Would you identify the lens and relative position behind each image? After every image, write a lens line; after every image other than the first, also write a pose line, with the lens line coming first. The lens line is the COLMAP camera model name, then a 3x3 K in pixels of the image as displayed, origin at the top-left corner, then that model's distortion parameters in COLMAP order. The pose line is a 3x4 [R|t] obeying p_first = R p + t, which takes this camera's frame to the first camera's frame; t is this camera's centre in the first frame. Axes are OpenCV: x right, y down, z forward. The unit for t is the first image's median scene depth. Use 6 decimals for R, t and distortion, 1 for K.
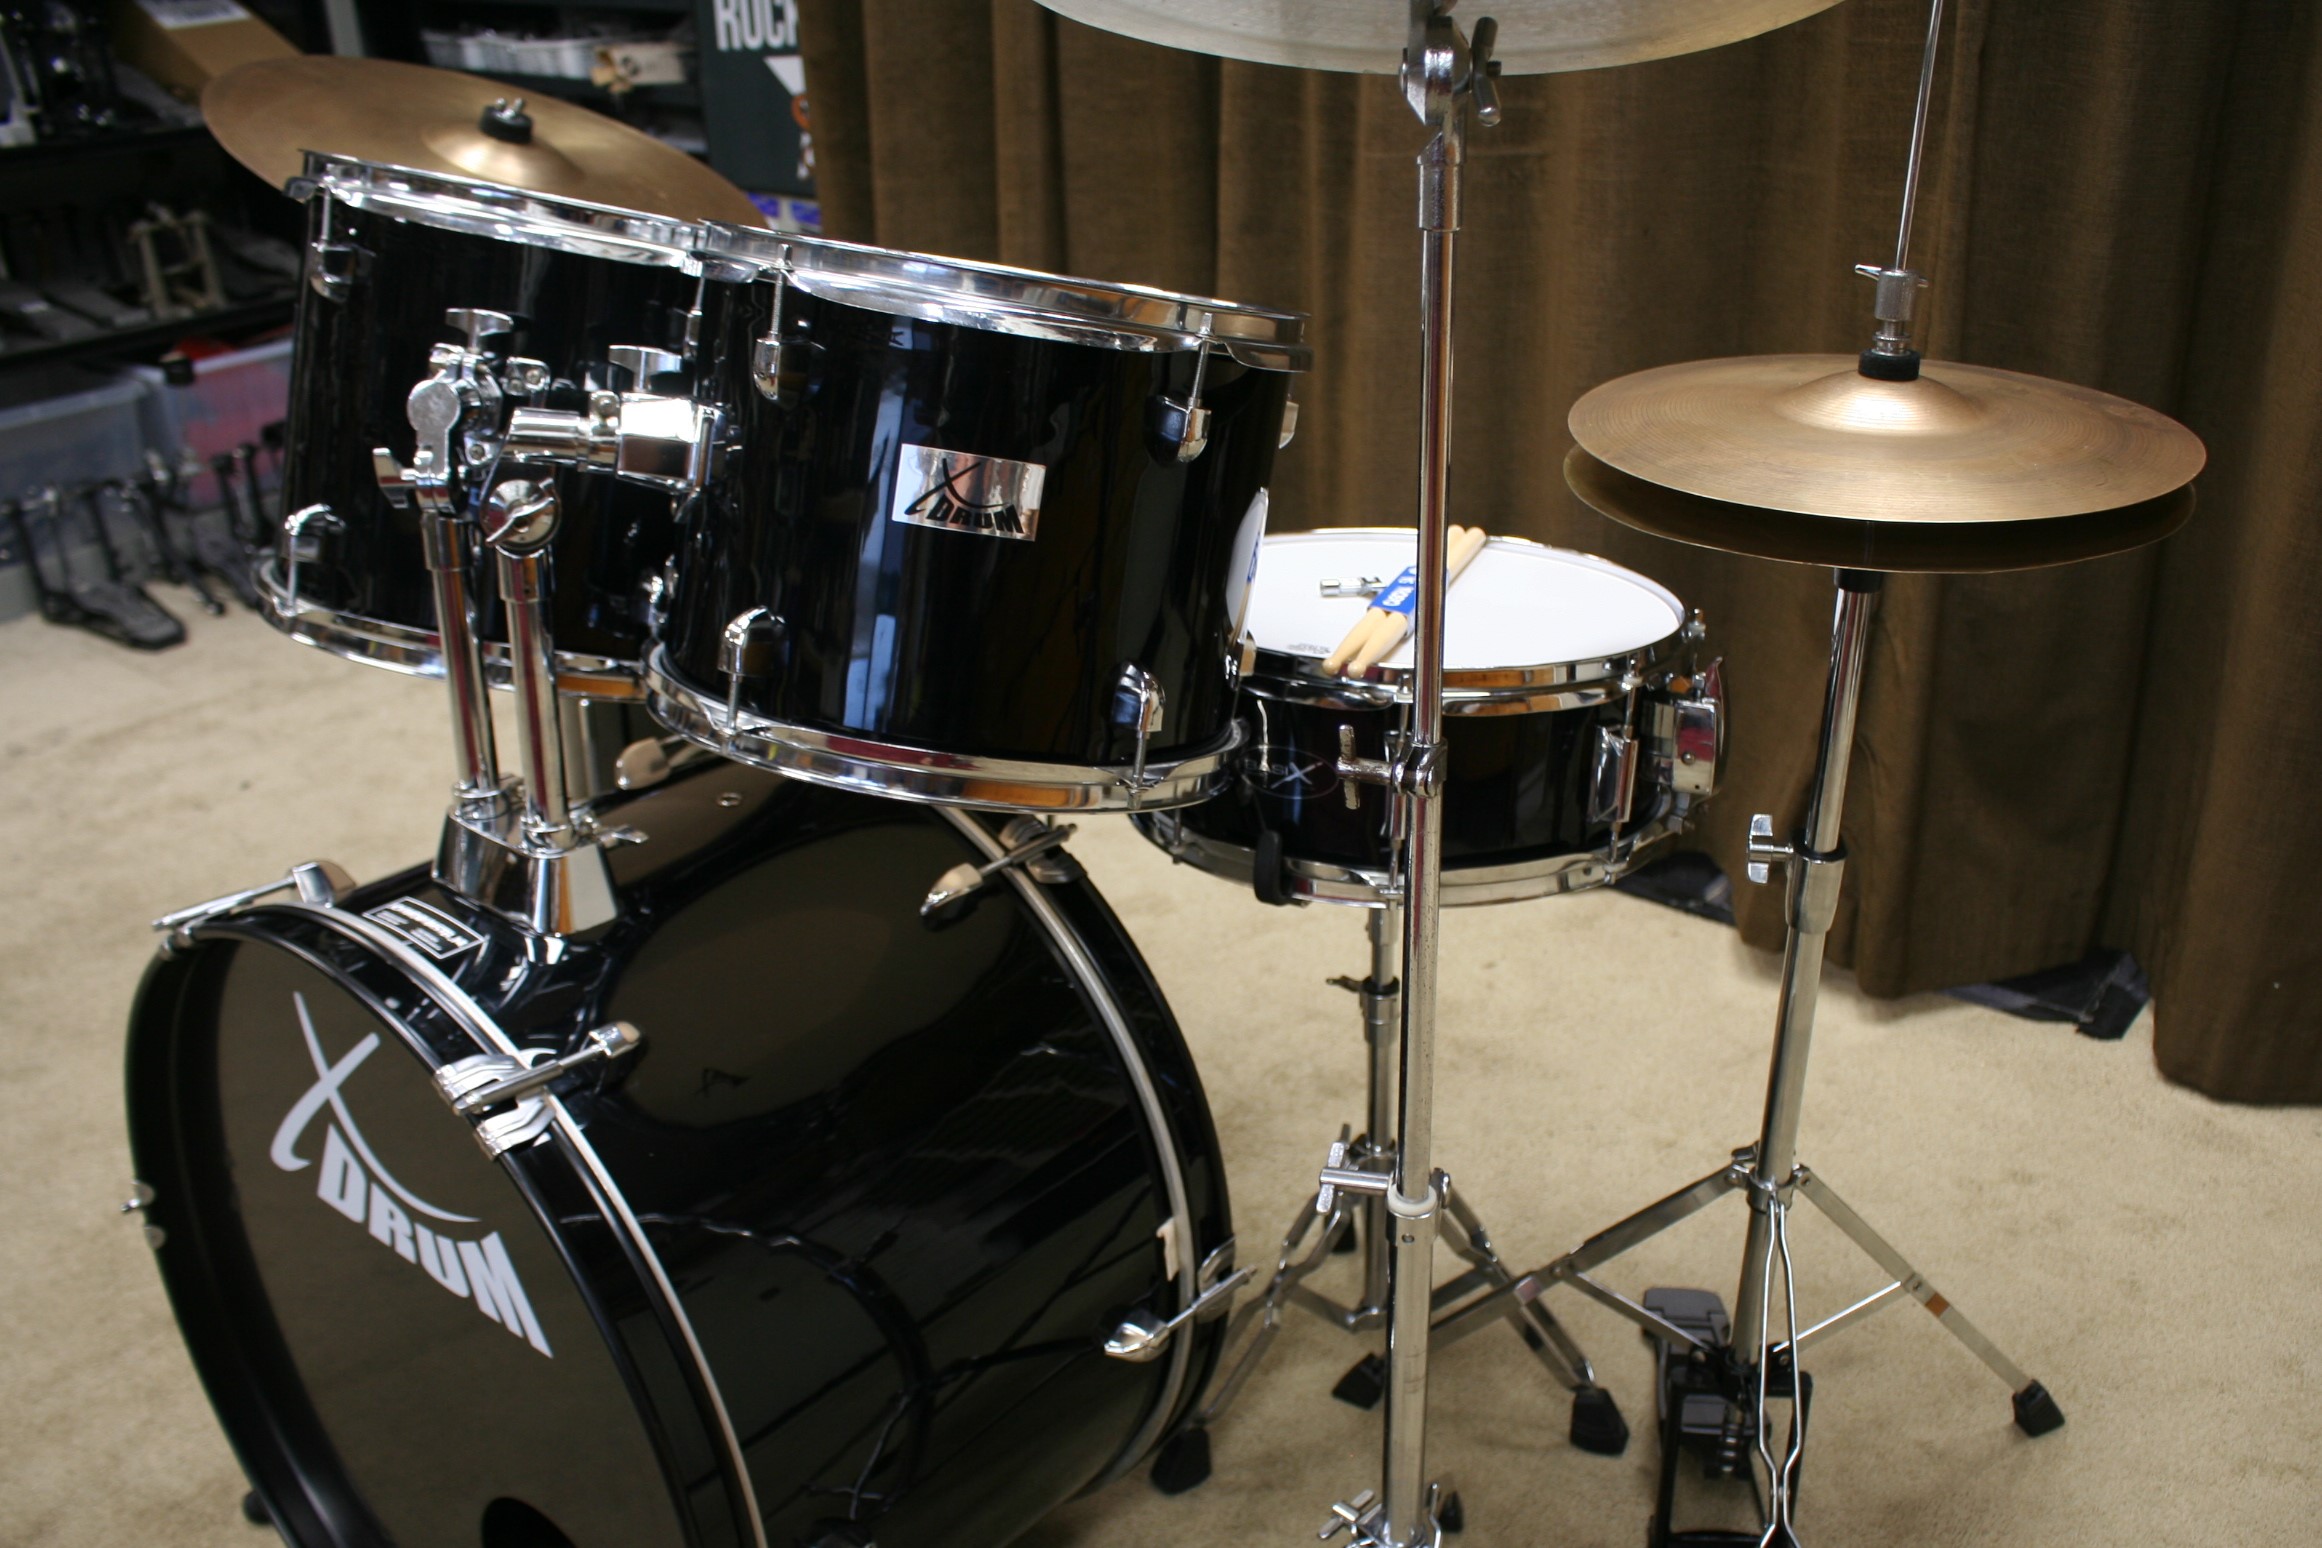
lens RADIAL K [[2103.4, 0, 1158.4], [0, 2103.4, 863.6], [0, 0, 1]] dist [-0.159840, 0.116442]
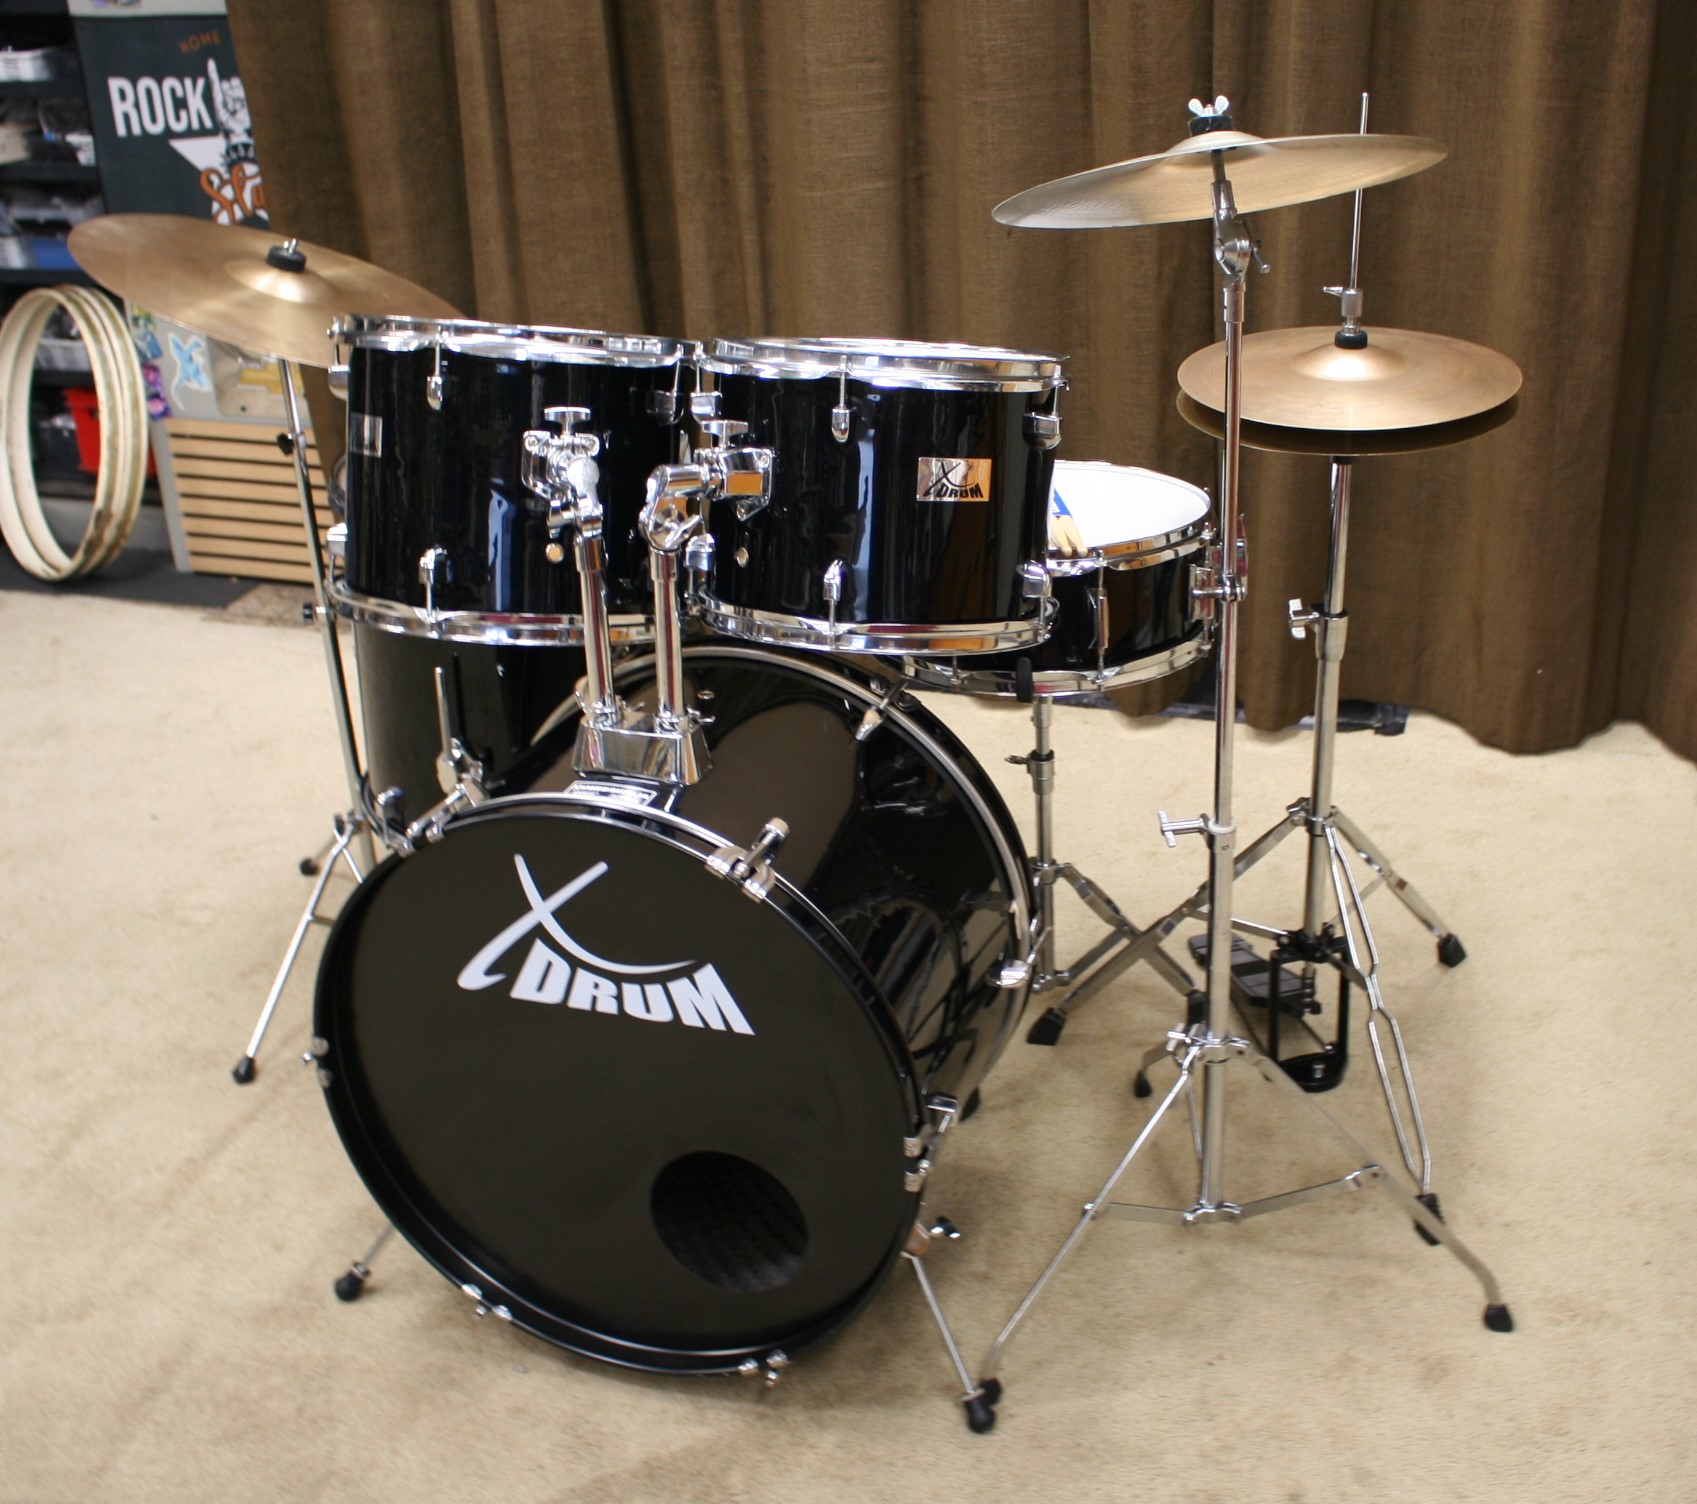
lens RADIAL K [[2151.6, 0, 848.5], [0, 2151.6, 752.0], [0, 0, 1]] dist [-0.105236, 0.060069]
pose [[0.935813, -0.178993, 0.303672, -0.603579], [0.184700, 0.982743, 0.010073, 0.014360], [-0.300234, 0.046662, 0.952723, -0.565824]]
